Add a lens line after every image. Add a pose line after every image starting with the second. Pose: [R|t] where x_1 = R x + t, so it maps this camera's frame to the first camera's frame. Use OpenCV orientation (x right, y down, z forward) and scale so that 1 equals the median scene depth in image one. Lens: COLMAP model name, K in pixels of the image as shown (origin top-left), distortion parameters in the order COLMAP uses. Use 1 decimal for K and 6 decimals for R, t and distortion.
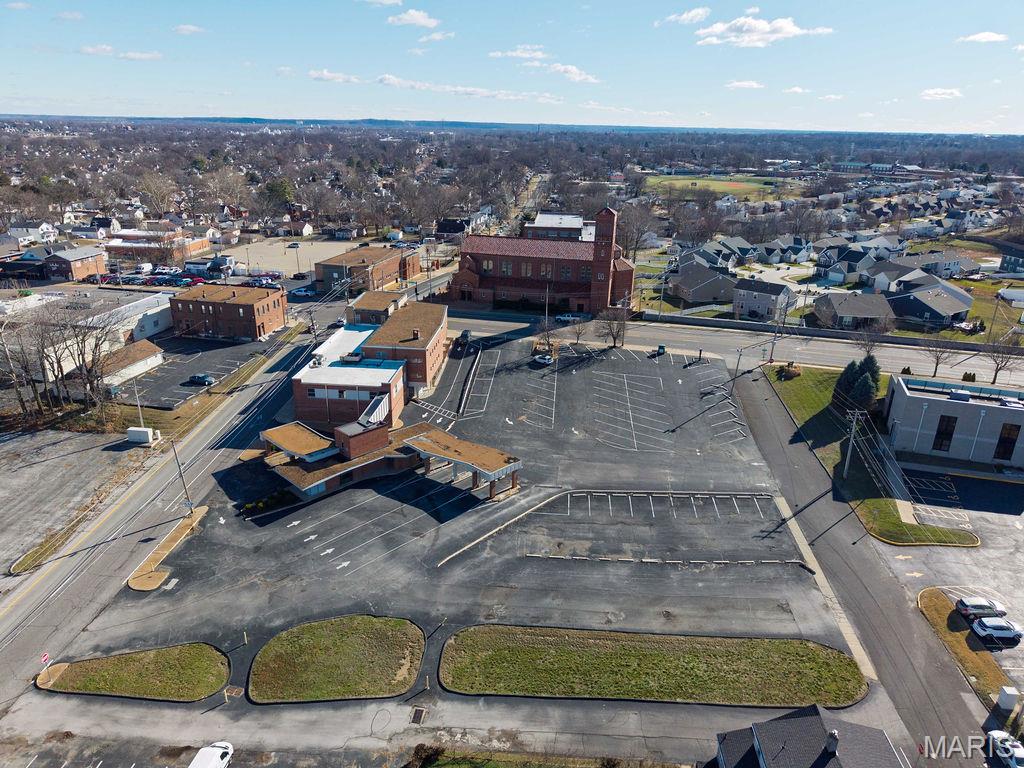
lens RADIAL K [[686.5, 0, 514.7], [0, 686.5, 386.7], [0, 0, 1]] dist [0.022652, -0.022413]
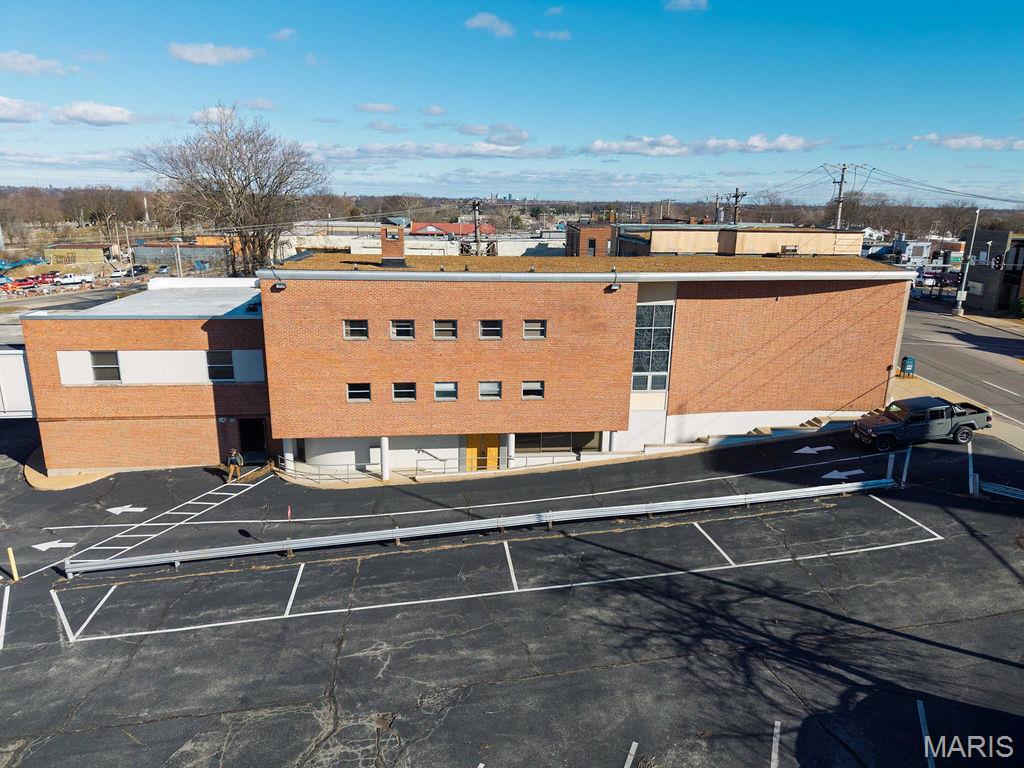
lens RADIAL K [[686.5, 0, 514.3], [0, 686.5, 385.7], [0, 0, 1]] dist [0.022652, -0.022413]
pose [[0.200403, 0.239888, -0.949891, 0.111848], [-0.364861, 0.918089, 0.154880, -0.080699], [0.909239, 0.315540, 0.271514, 0.942331]]
